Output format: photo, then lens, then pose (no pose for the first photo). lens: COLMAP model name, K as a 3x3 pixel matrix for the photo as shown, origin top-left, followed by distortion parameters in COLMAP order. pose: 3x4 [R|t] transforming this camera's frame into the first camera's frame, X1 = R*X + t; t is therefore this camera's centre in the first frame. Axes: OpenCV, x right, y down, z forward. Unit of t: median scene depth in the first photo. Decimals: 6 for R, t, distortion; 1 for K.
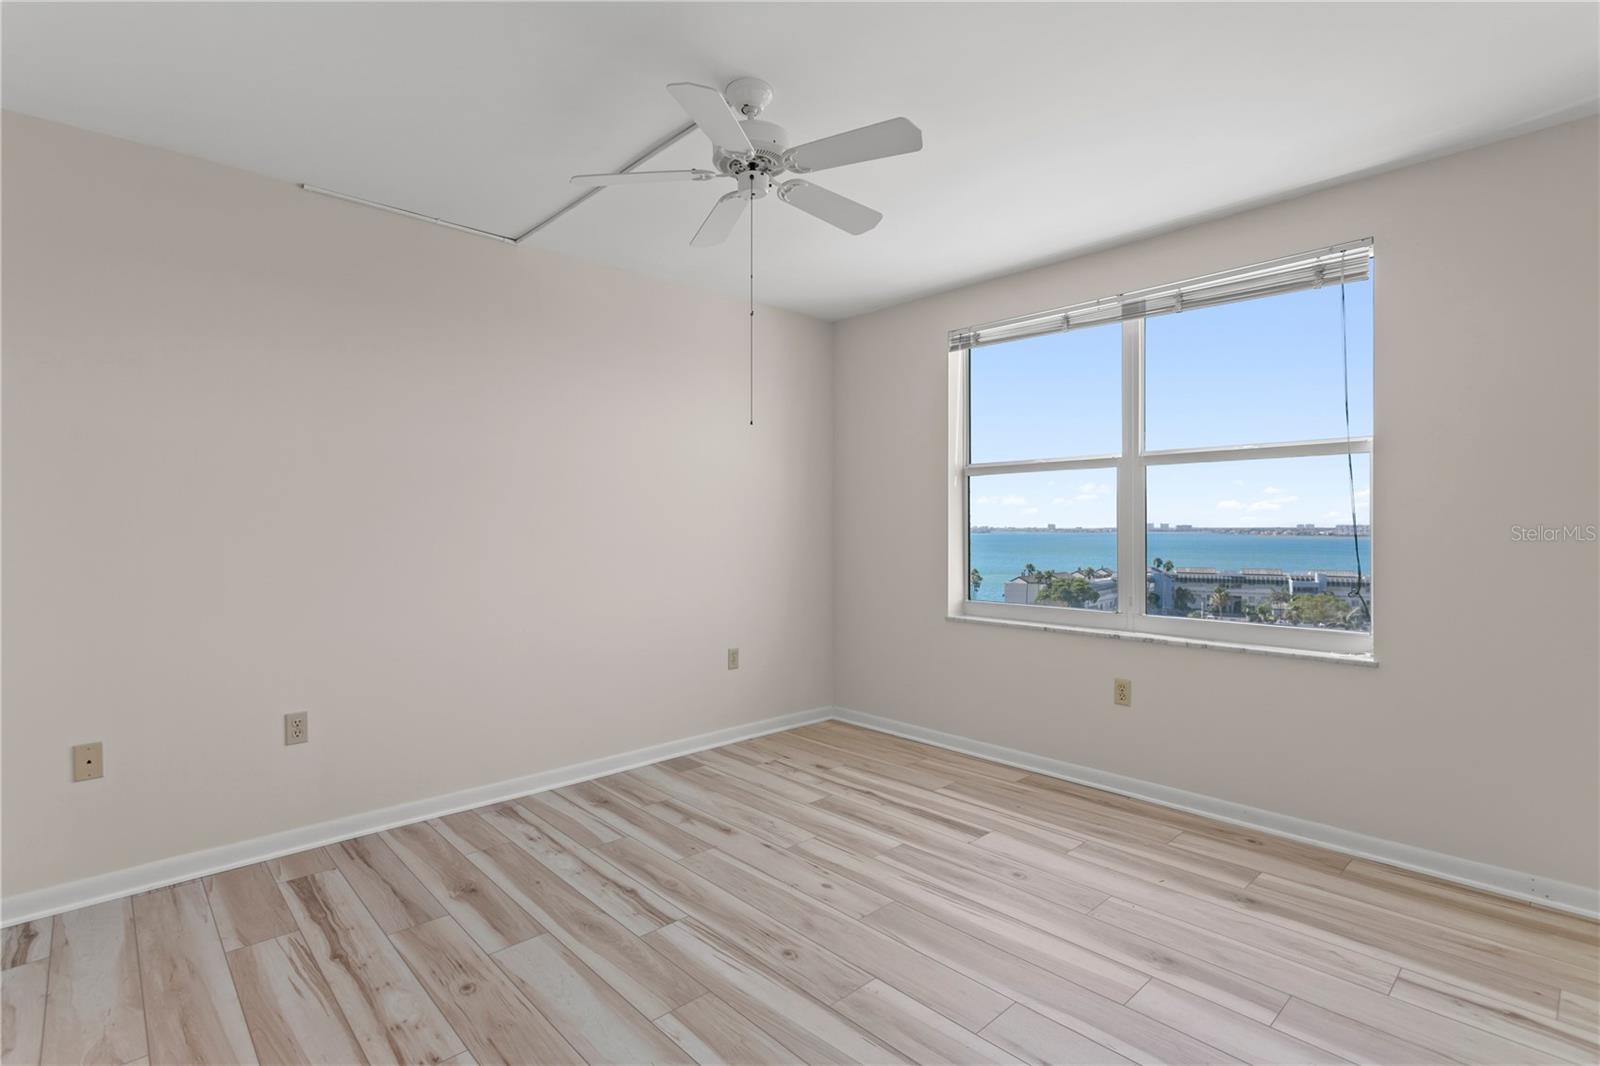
lens RADIAL K [[766.0, 0, 784.3], [0, 766.0, 520.5], [0, 0, 1]] dist [-0.001443, 0.002204]
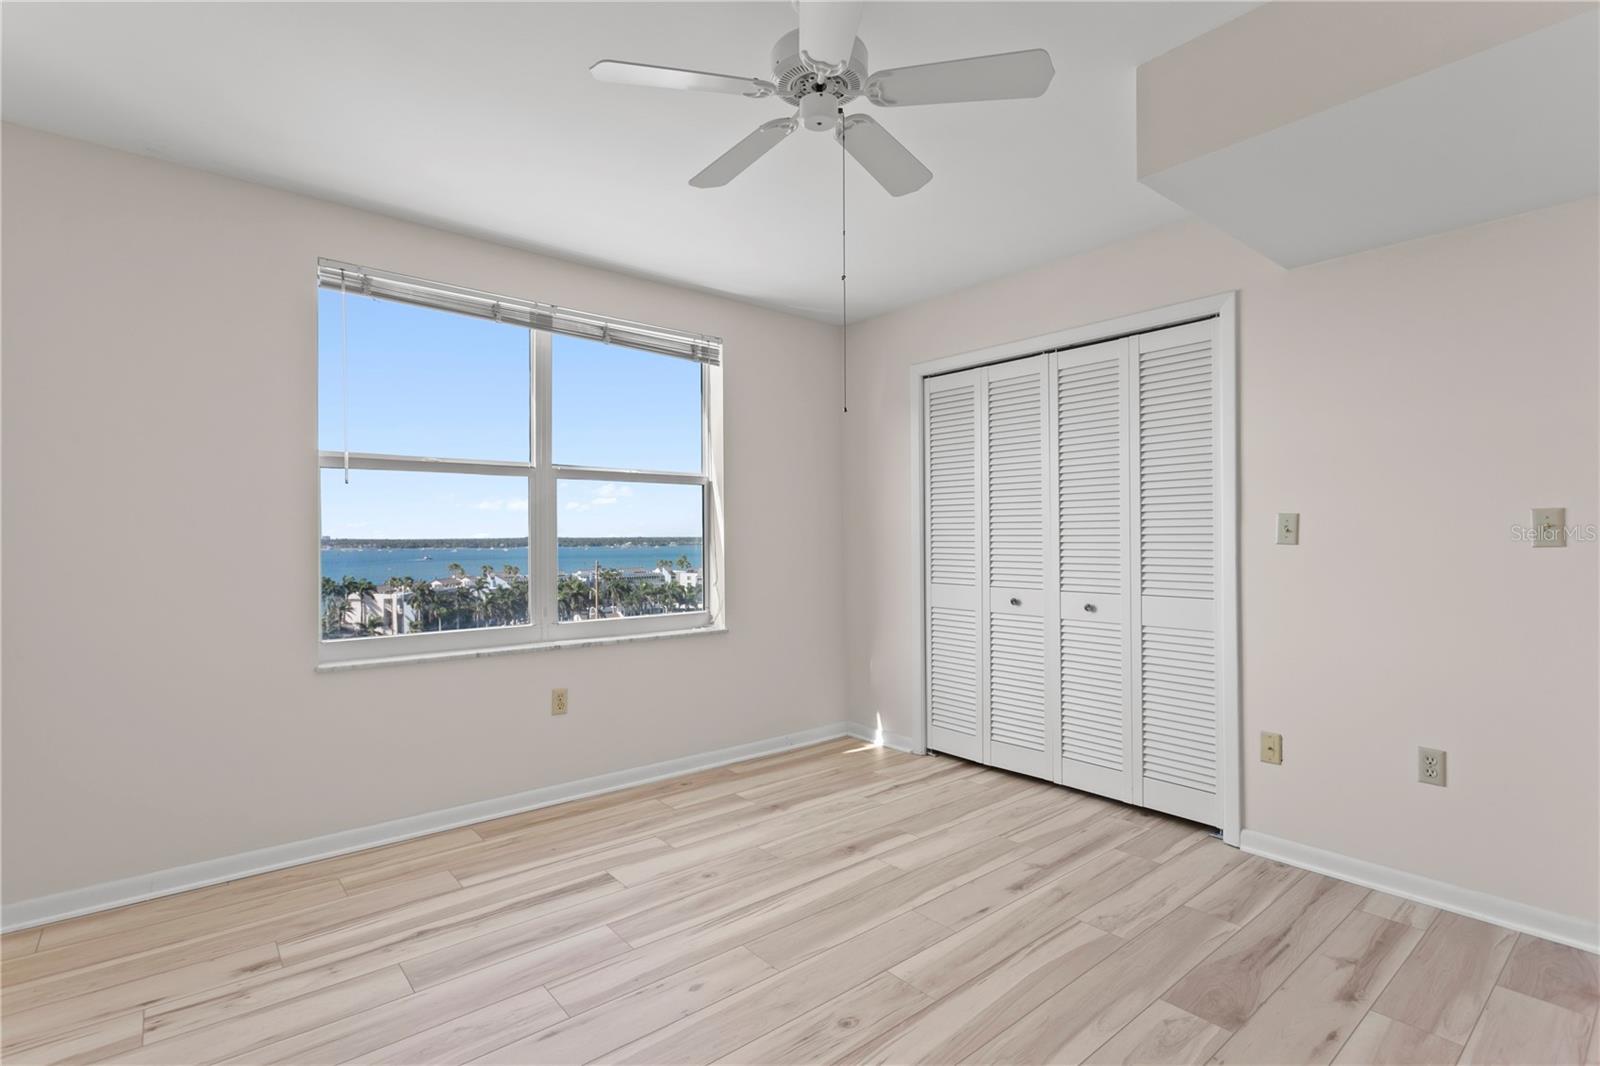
lens RADIAL K [[766.0, 0, 795.6], [0, 766.0, 531.6], [0, 0, 1]] dist [-0.001443, 0.002204]
pose [[0.038773, 0.006798, 0.999225, -0.605805], [-0.003489, 0.999972, -0.006668, 0.006735], [-0.999242, -0.003228, 0.038795, 0.709986]]
